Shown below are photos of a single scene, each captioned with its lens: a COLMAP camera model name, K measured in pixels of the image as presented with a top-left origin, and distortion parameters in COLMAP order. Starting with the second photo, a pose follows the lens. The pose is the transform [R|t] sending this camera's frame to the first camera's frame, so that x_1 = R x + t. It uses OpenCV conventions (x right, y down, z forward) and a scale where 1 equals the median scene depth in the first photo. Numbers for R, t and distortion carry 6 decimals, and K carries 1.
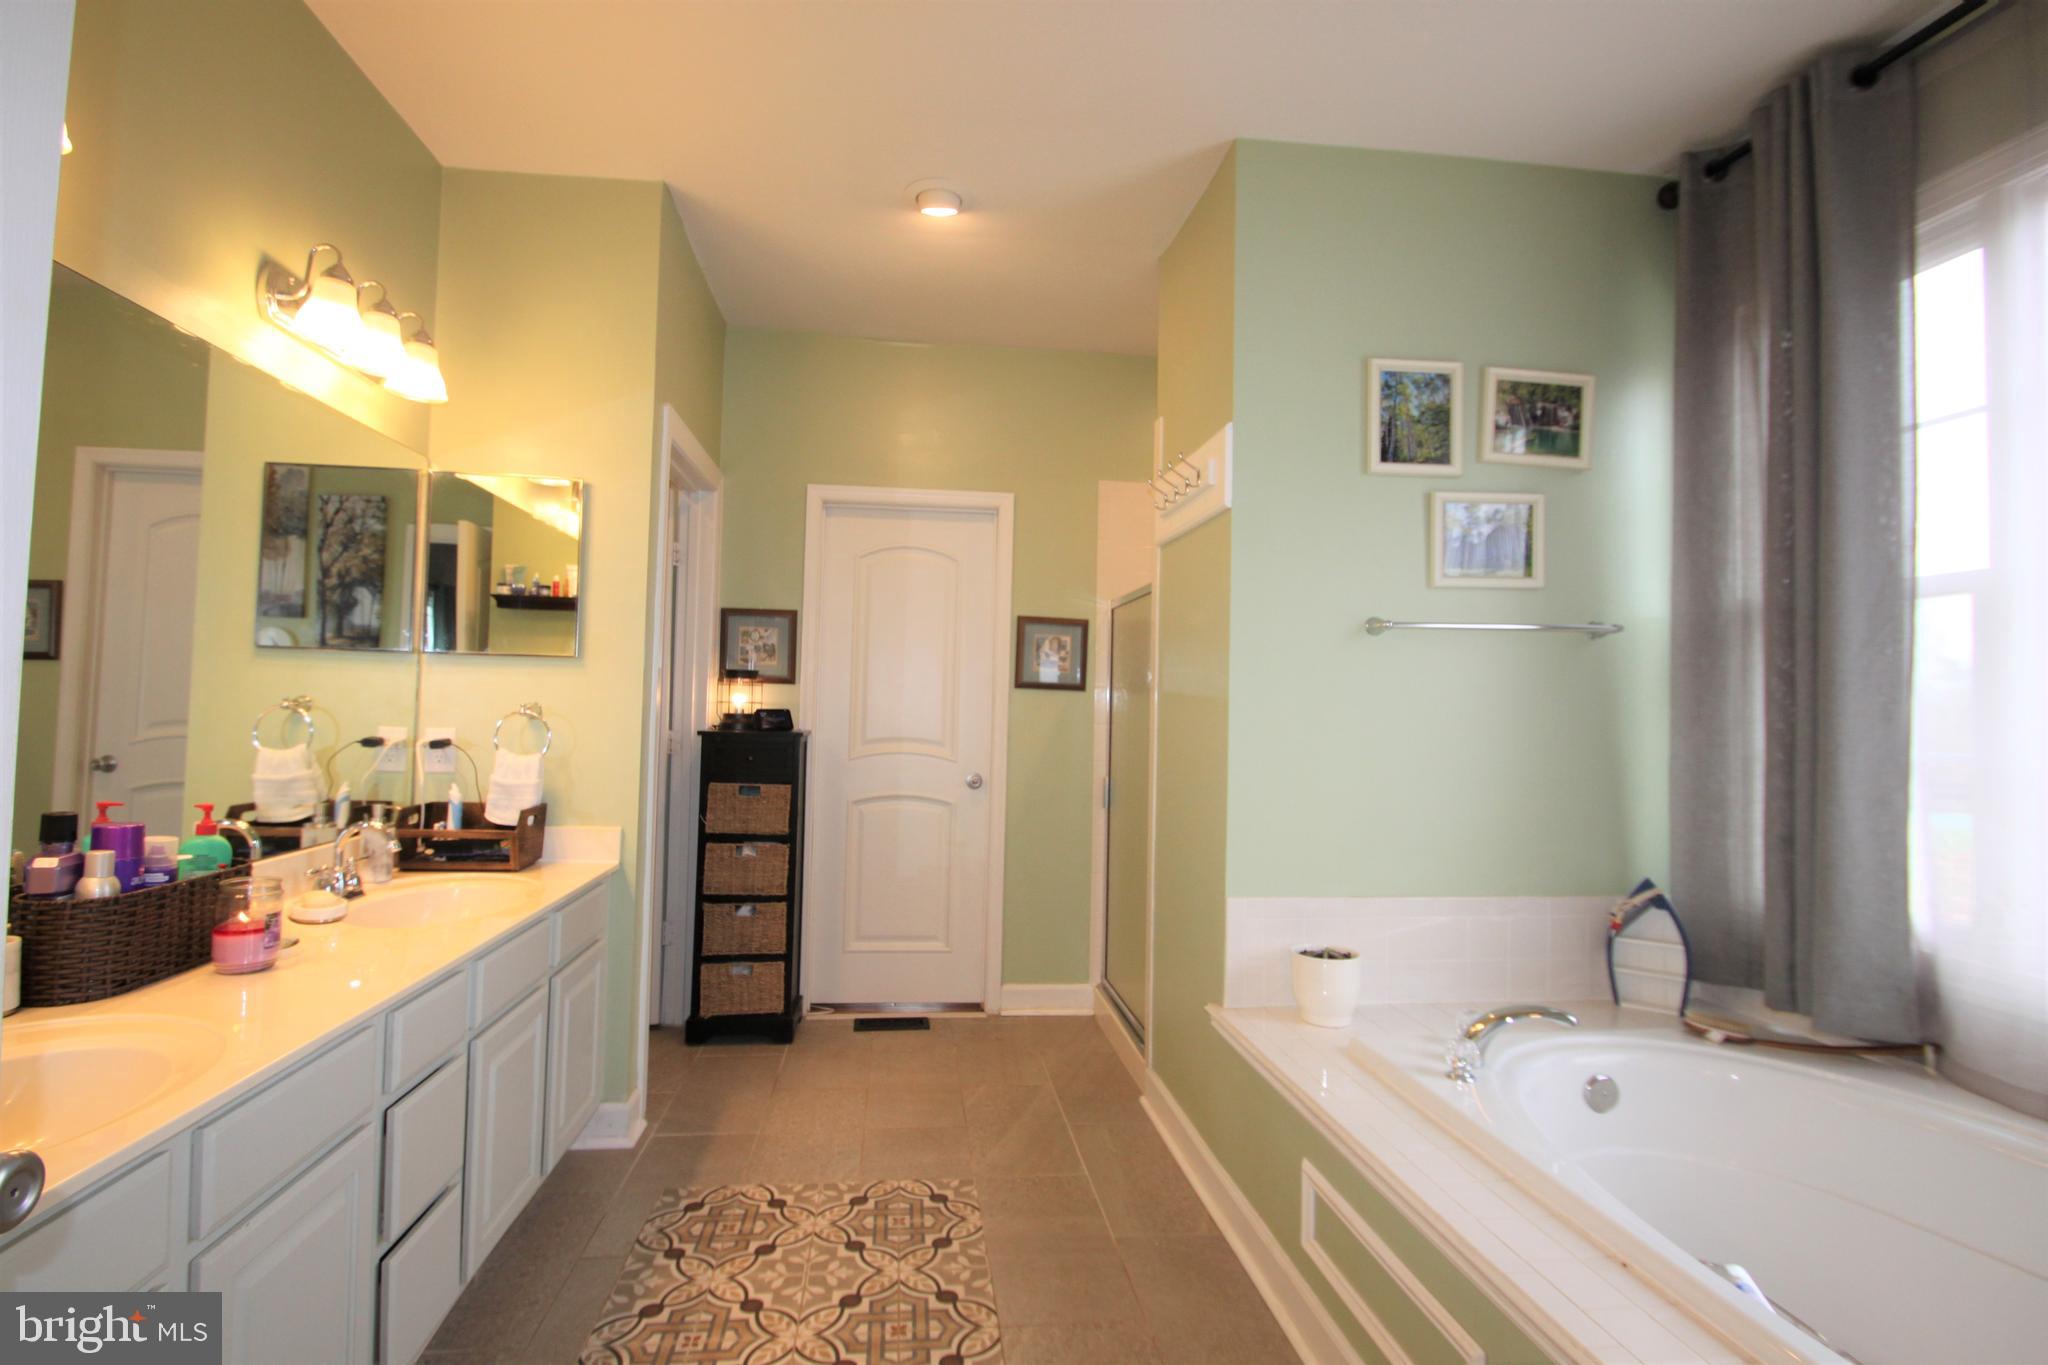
lens RADIAL K [[949.5, 0, 1007.1], [0, 949.5, 676.2], [0, 0, 1]] dist [0.014786, -0.018040]
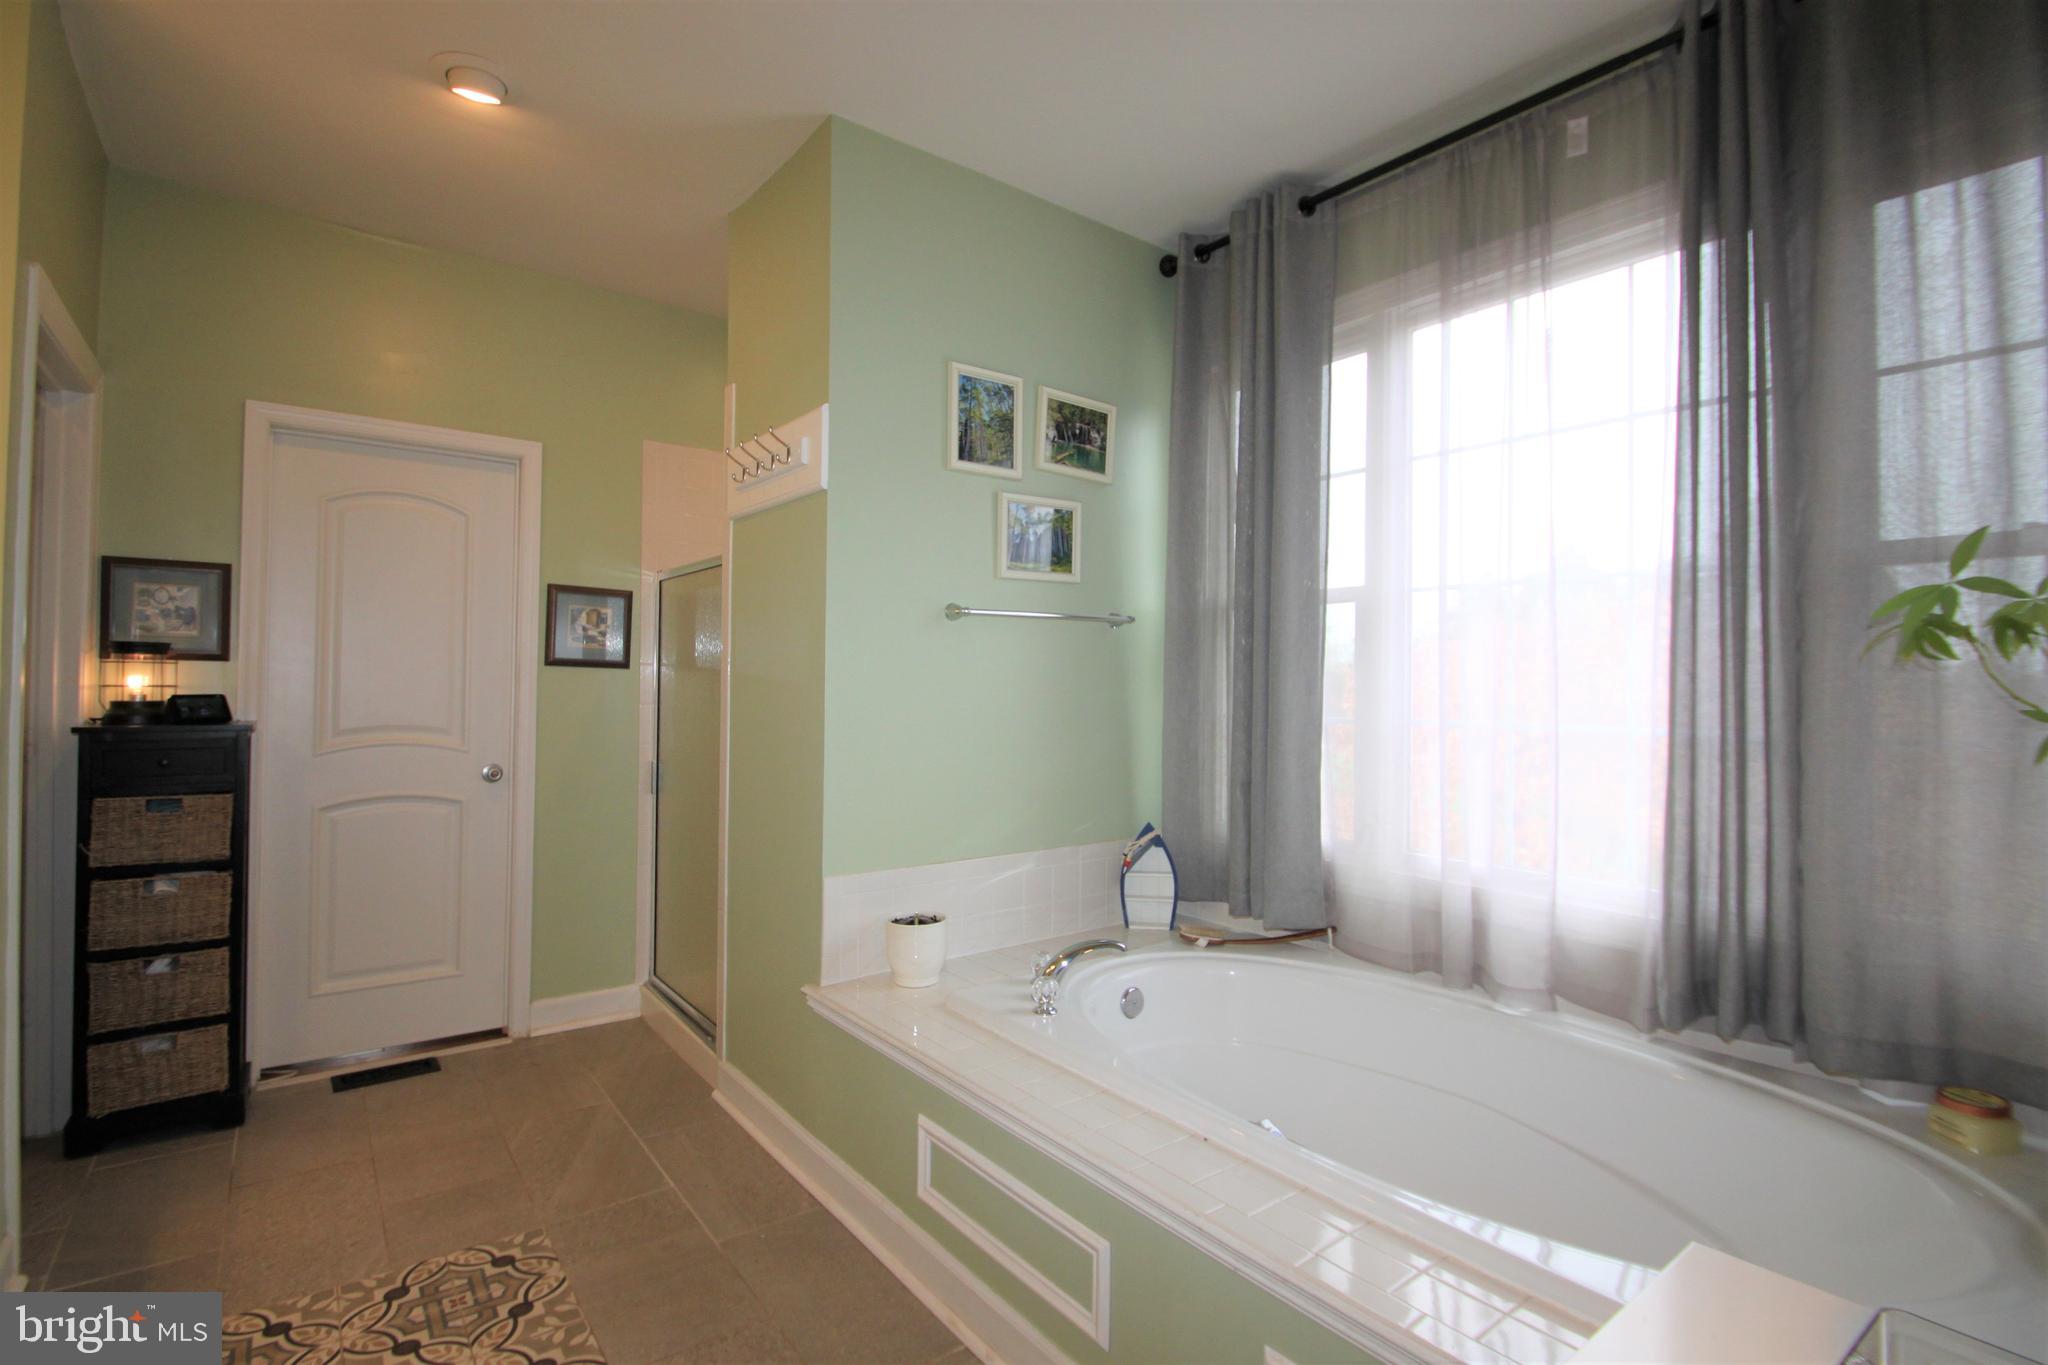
lens RADIAL K [[949.5, 0, 1007.1], [0, 949.5, 676.2], [0, 0, 1]] dist [0.014786, -0.018040]
pose [[0.861244, -0.006370, 0.508152, -0.108029], [-0.009580, 0.999540, 0.028766, -0.011251], [-0.508102, -0.029643, 0.860787, 0.037956]]
